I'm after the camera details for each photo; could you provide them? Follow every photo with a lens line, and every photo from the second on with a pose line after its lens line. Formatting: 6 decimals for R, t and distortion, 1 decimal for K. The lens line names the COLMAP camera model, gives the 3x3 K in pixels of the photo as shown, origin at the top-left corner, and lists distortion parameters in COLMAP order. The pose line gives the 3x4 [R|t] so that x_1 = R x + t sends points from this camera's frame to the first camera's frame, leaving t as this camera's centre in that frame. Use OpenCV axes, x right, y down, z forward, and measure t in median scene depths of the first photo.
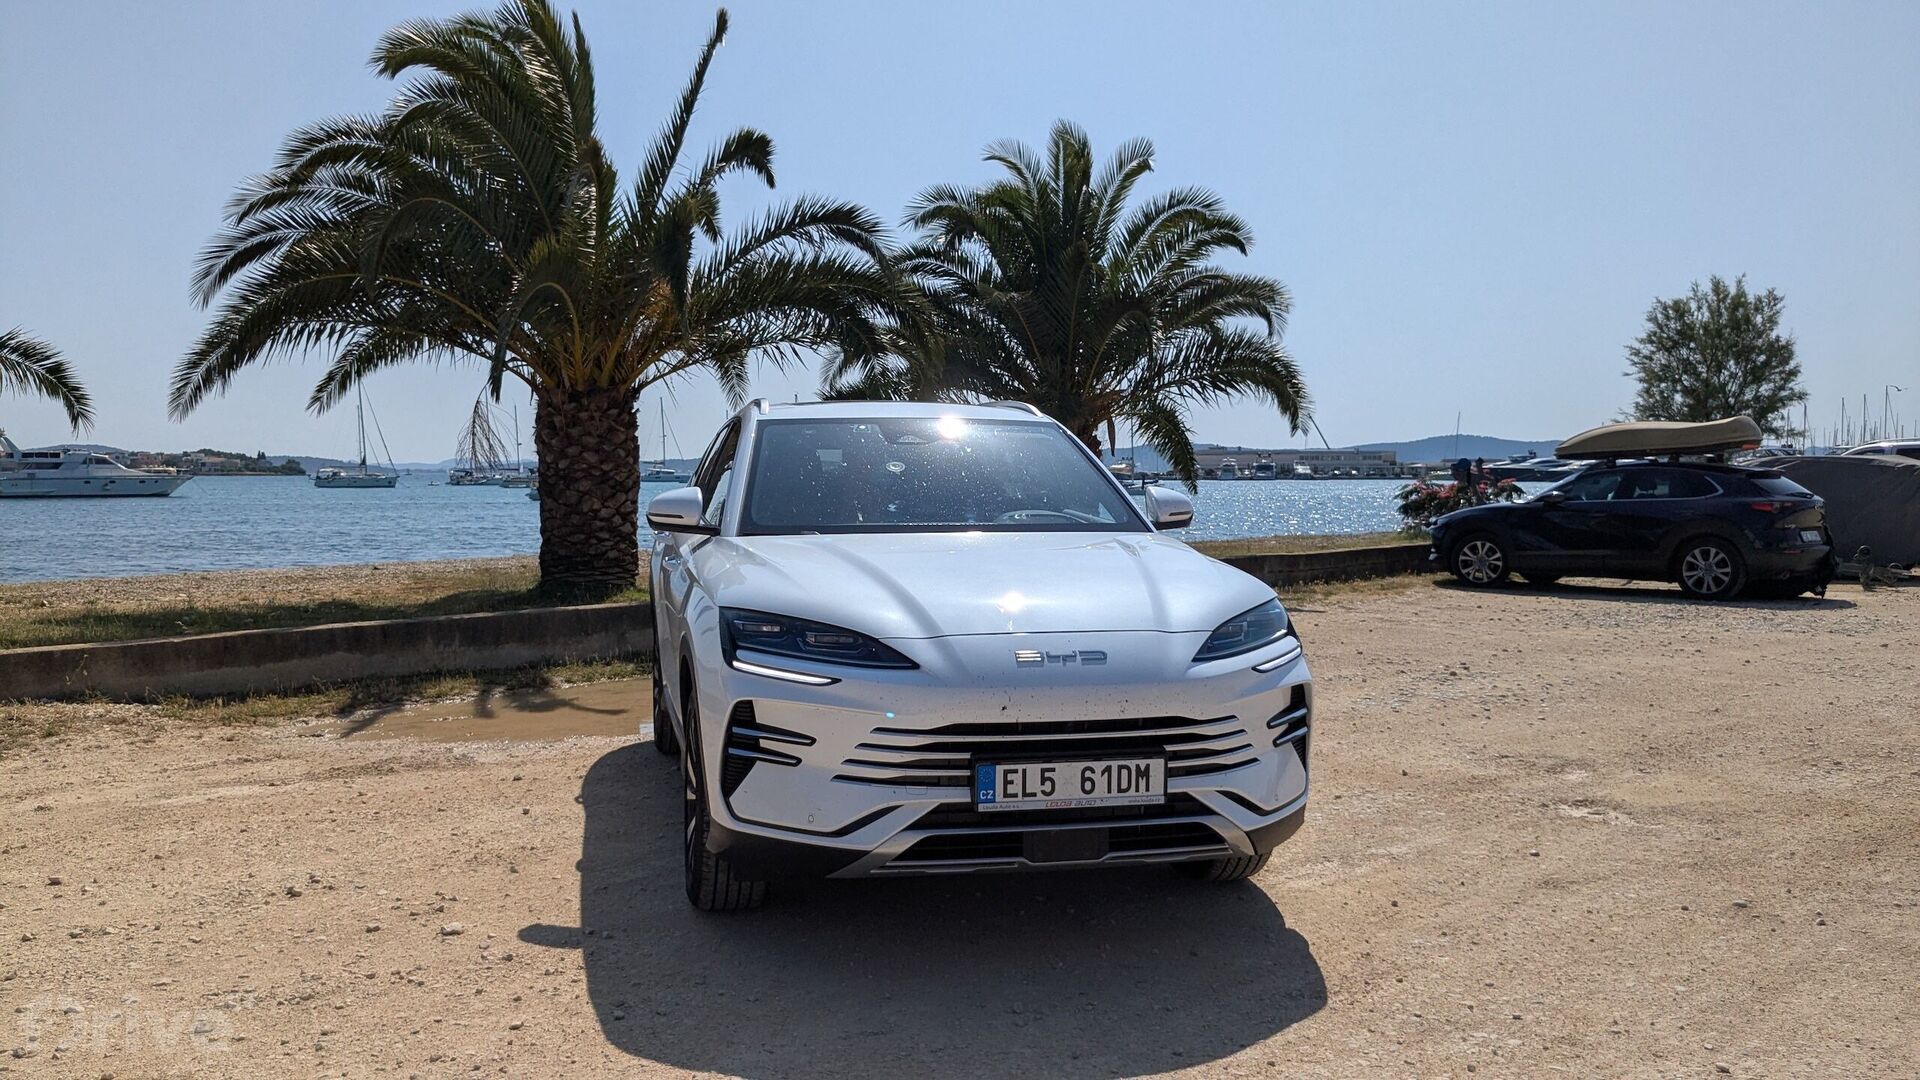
lens RADIAL K [[1526.1, 0, 943.4], [0, 1526.1, 549.1], [0, 0, 1]] dist [0.040140, -0.064511]
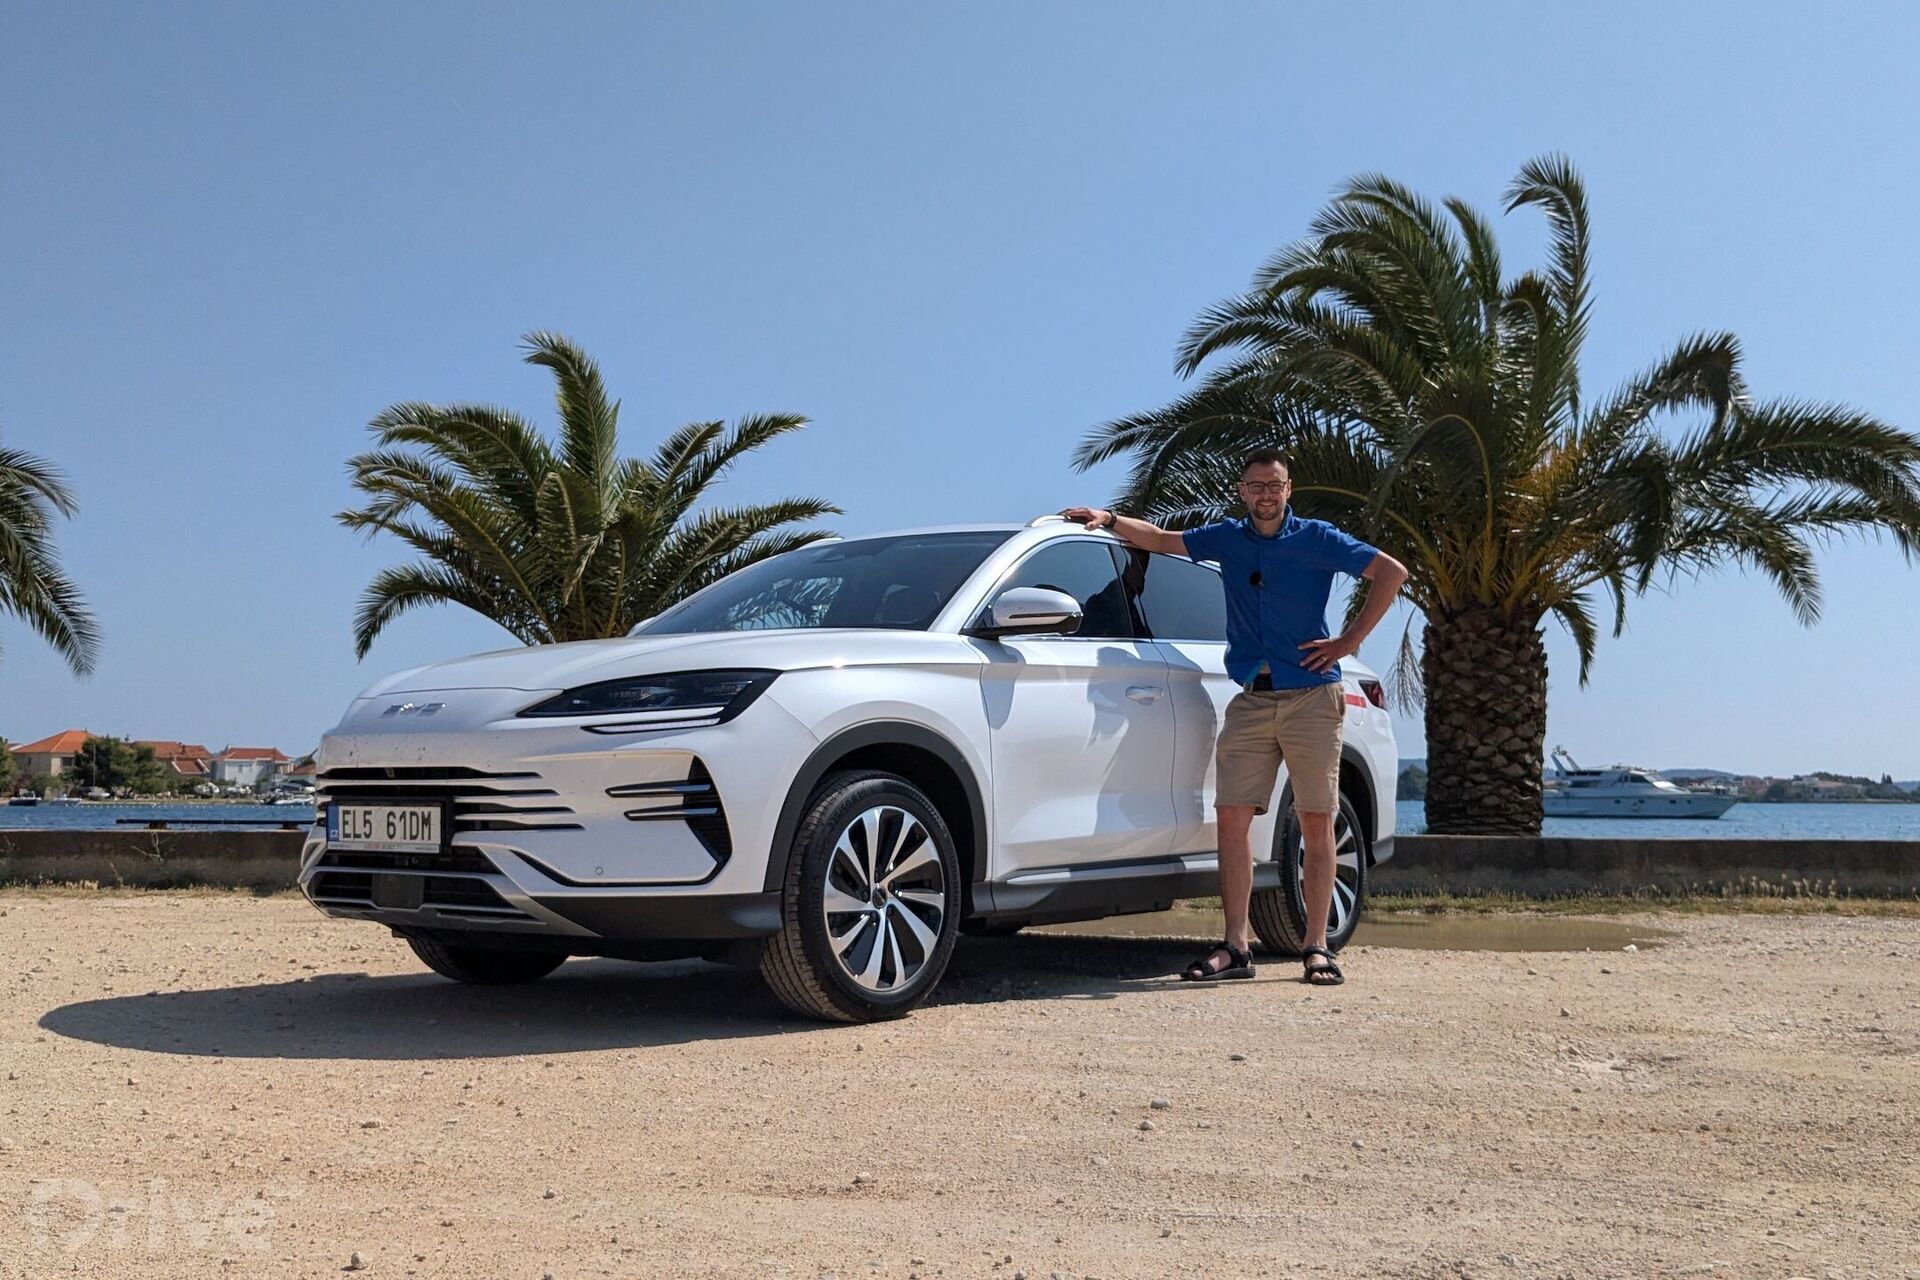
lens RADIAL K [[1821.0, 0, 988.2], [0, 1821.0, 651.4], [0, 0, 1]] dist [0.002489, 0.000000]
pose [[0.635868, -0.062705, -0.769247, 0.522094], [-0.039553, 0.992737, -0.113617, 0.063836], [0.770784, 0.102672, 0.628769, 0.212613]]
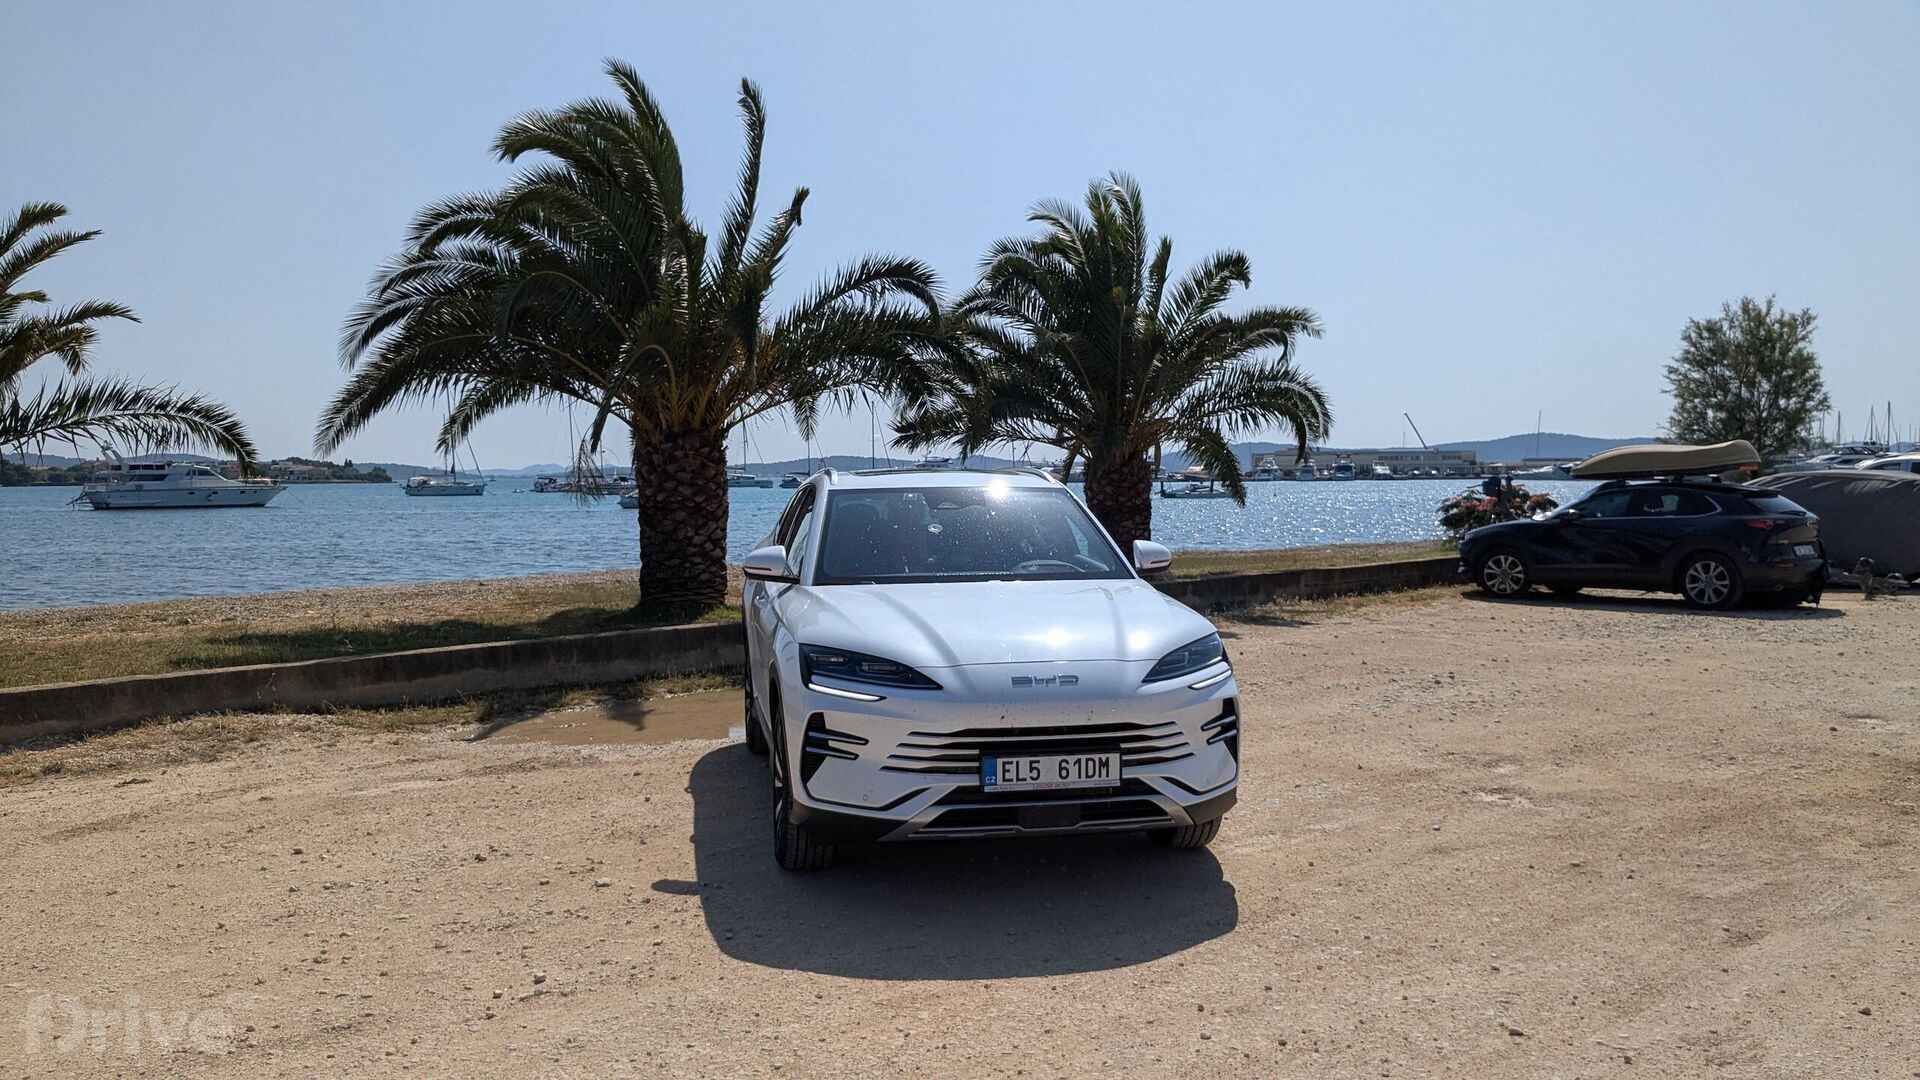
lens RADIAL K [[1526.1, 0, 993.4], [0, 1526.1, 531.7], [0, 0, 1]] dist [0.040140, -0.064511]
pose [[0.999787, -0.006598, -0.019555, 0.023803], [0.006345, 0.999896, -0.012980, -0.019027], [0.019638, 0.012853, 0.999725, -0.158479]]
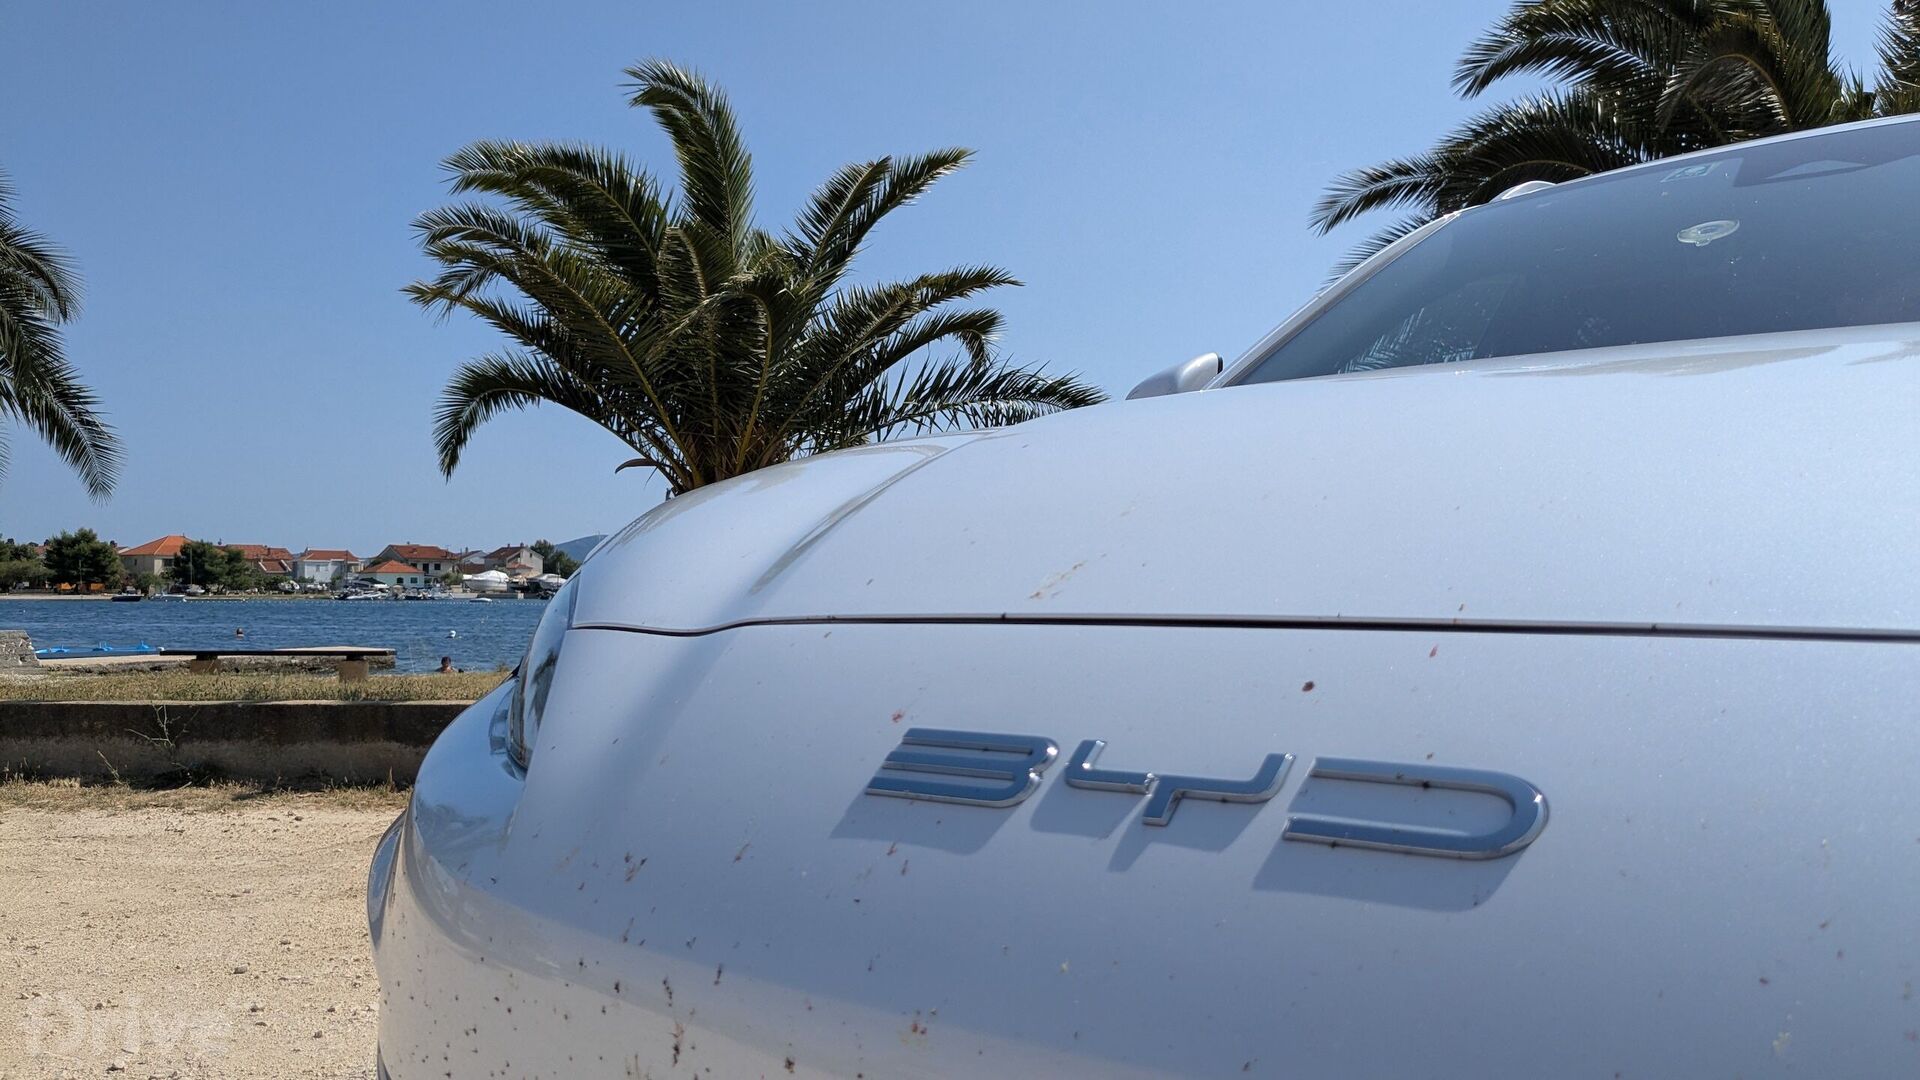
lens RADIAL K [[1526.1, 0, 947.3], [0, 1526.1, 548.2], [0, 0, 1]] dist [0.040140, -0.064511]
pose [[0.635765, -0.023035, -0.771539, 0.068076], [-0.037226, 0.997477, -0.060455, 0.023902], [0.770984, 0.067156, 0.633303, 0.369188]]
